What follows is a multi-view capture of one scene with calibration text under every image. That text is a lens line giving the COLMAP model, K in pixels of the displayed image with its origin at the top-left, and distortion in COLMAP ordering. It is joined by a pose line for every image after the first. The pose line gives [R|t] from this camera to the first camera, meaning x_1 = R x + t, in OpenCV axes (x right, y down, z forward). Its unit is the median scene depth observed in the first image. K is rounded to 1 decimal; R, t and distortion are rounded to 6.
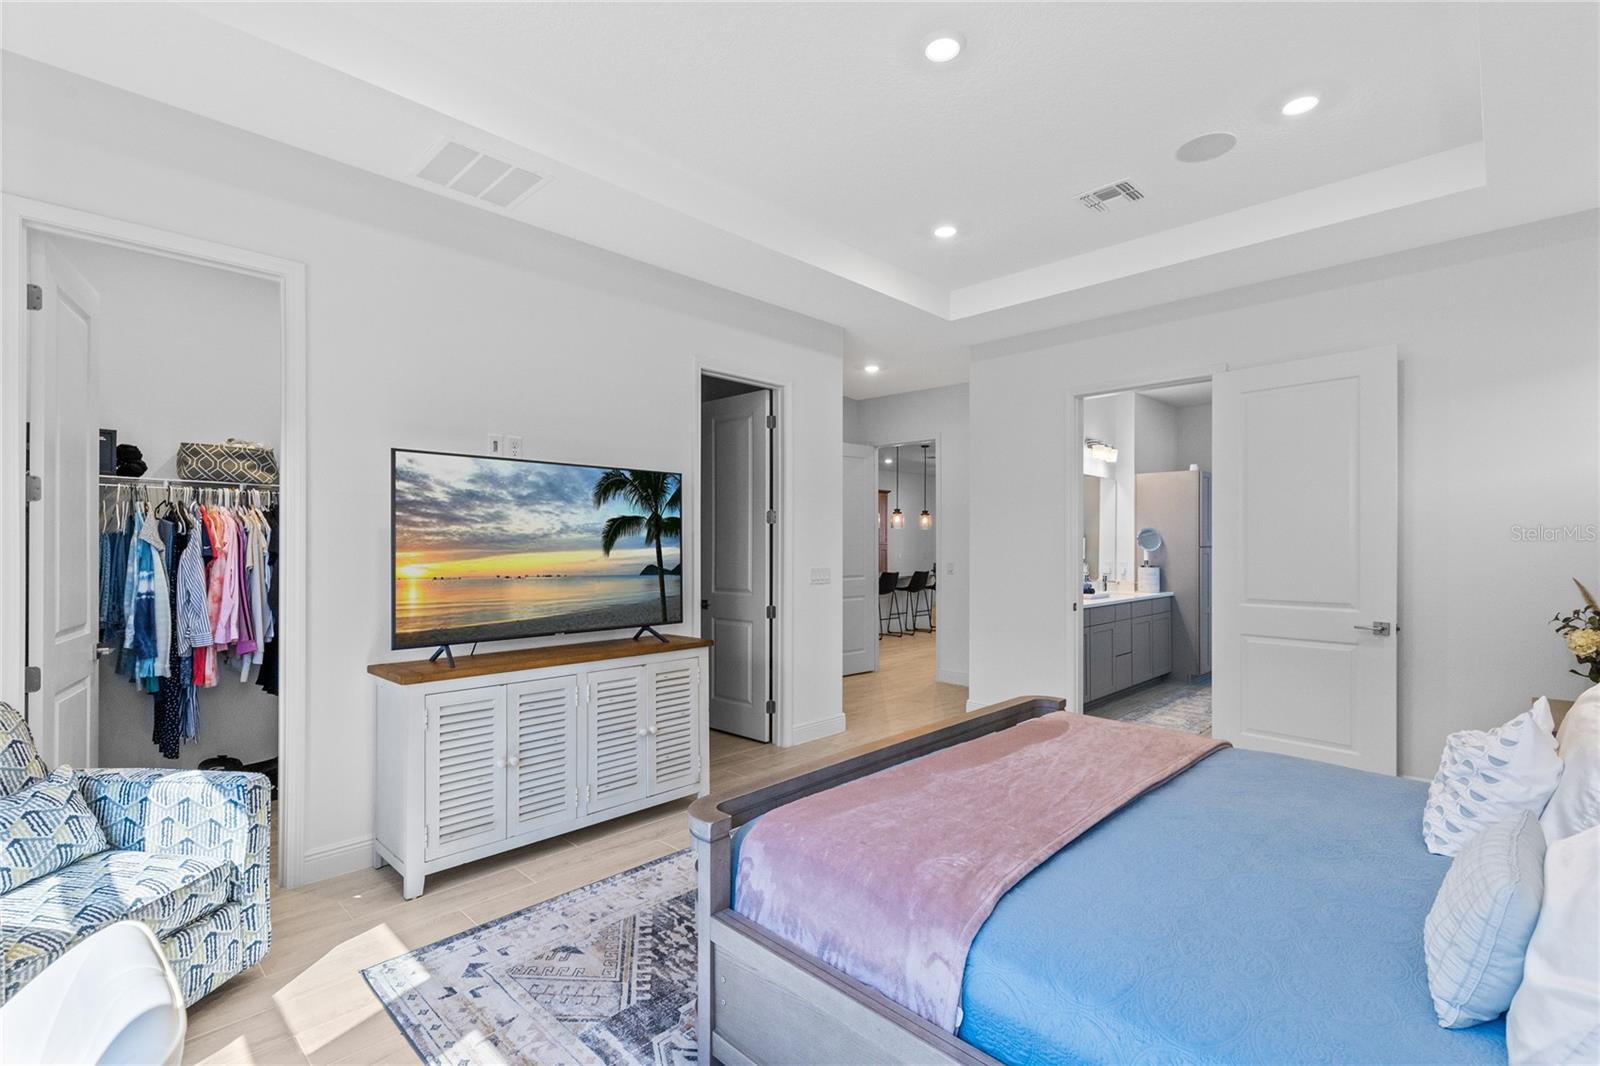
lens RADIAL K [[731.1, 0, 792.6], [0, 731.1, 544.9], [0, 0, 1]] dist [0.002993, 0.000166]
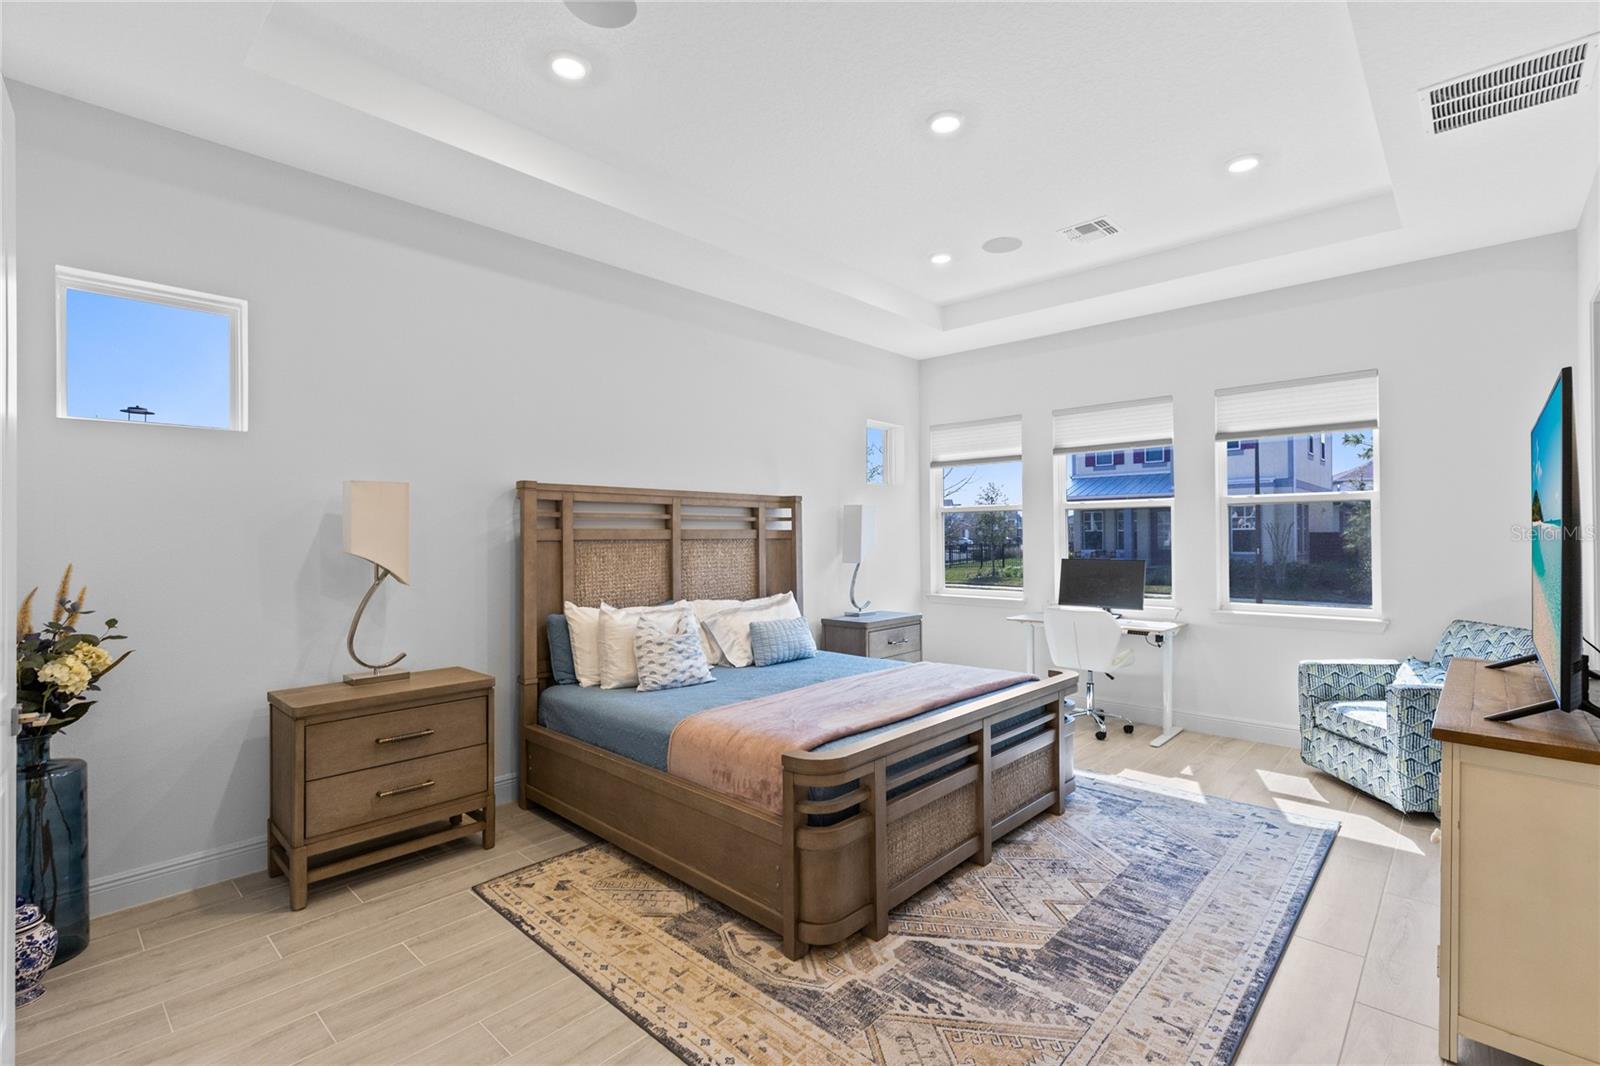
lens RADIAL K [[731.1, 0, 803.6], [0, 731.1, 531.5], [0, 0, 1]] dist [0.002993, 0.000166]
pose [[-0.999265, 0.003066, -0.038199, 0.267649], [0.003301, 0.999976, -0.006111, 0.002260], [0.038179, -0.006232, -0.999251, 1.203612]]
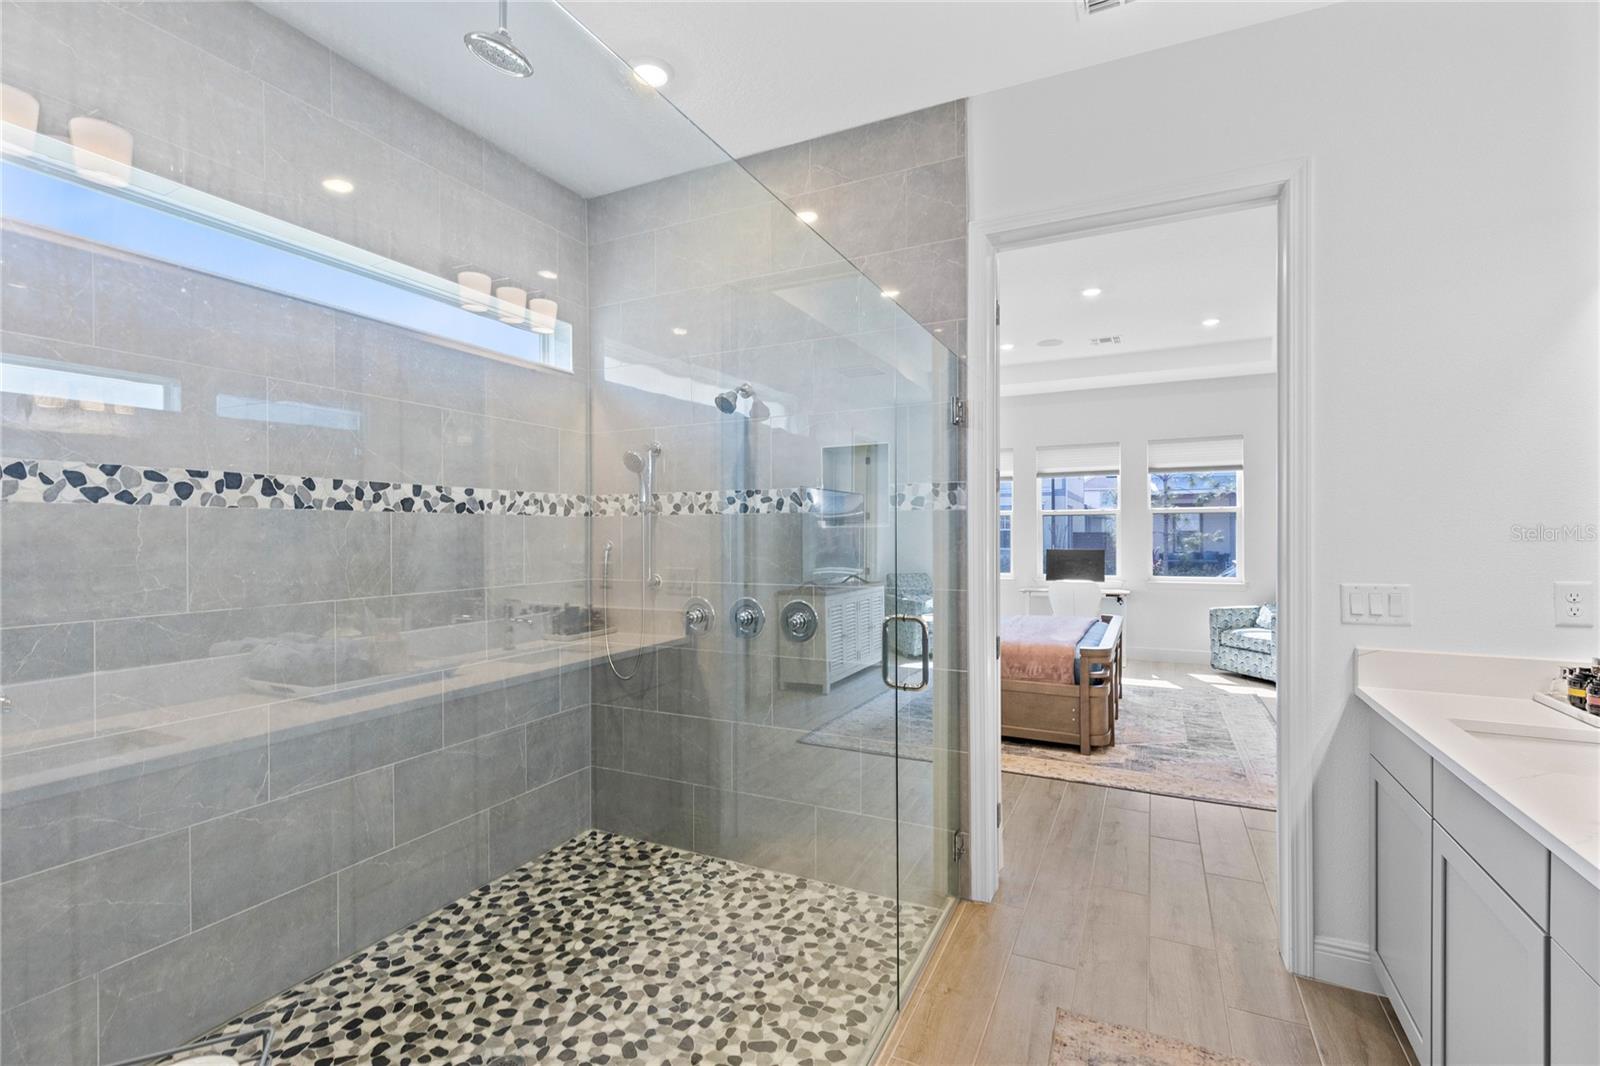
lens RADIAL K [[731.1, 0, 795.1], [0, 731.1, 534.3], [0, 0, 1]] dist [0.002993, 0.000166]
pose [[-0.944138, -0.000654, -0.329551, 0.924212], [-0.000673, 1.000000, -0.000058, 0.006049], [0.329551, 0.000167, -0.944138, 1.469354]]
